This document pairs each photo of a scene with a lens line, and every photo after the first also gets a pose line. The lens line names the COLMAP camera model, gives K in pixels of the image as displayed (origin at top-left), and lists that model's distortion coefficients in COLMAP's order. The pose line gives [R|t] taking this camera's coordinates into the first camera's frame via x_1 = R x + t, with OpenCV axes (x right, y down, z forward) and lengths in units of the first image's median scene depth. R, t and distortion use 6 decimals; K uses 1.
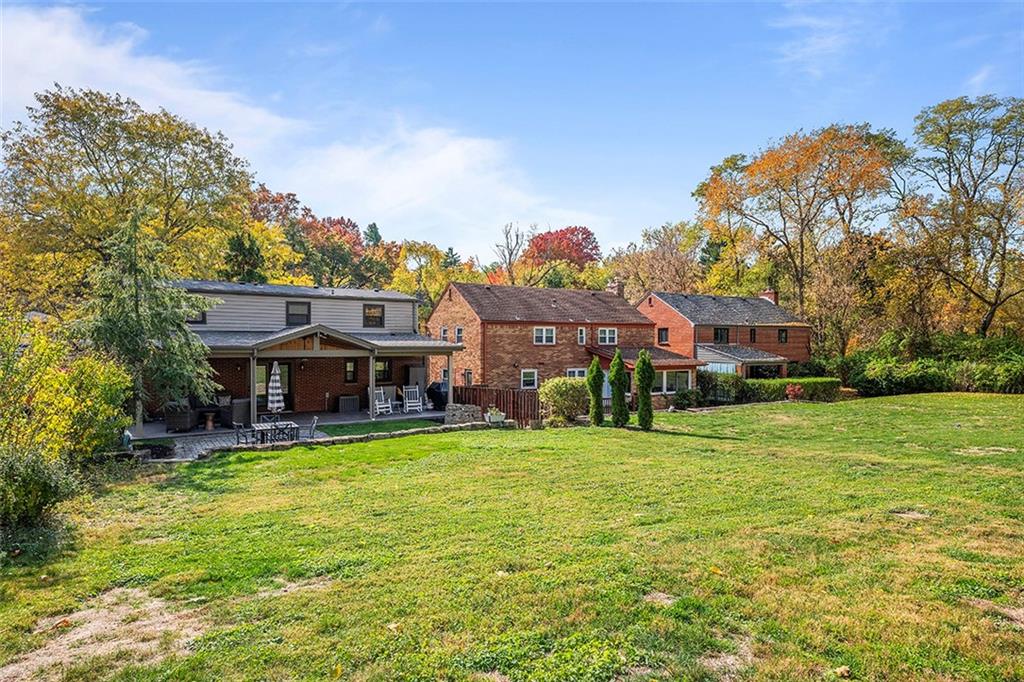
lens RADIAL K [[559.1, 0, 511.5], [0, 559.1, 343.5], [0, 0, 1]] dist [0.001360, 0.000090]
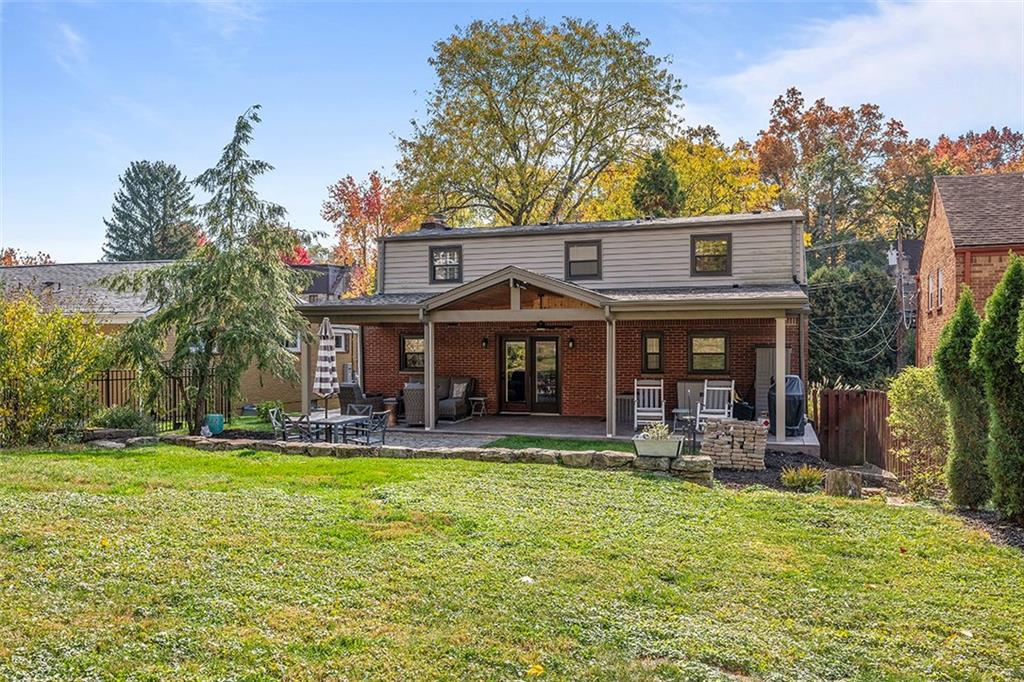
lens RADIAL K [[773.6, 0, 512.4], [0, 773.6, 342.1], [0, 0, 1]] dist [-0.004157, 0.004407]
pose [[0.602509, -0.005997, -0.798090, 0.260792], [0.003440, 0.999982, -0.004917, 0.042369], [0.798105, 0.000217, 0.602518, 0.414603]]
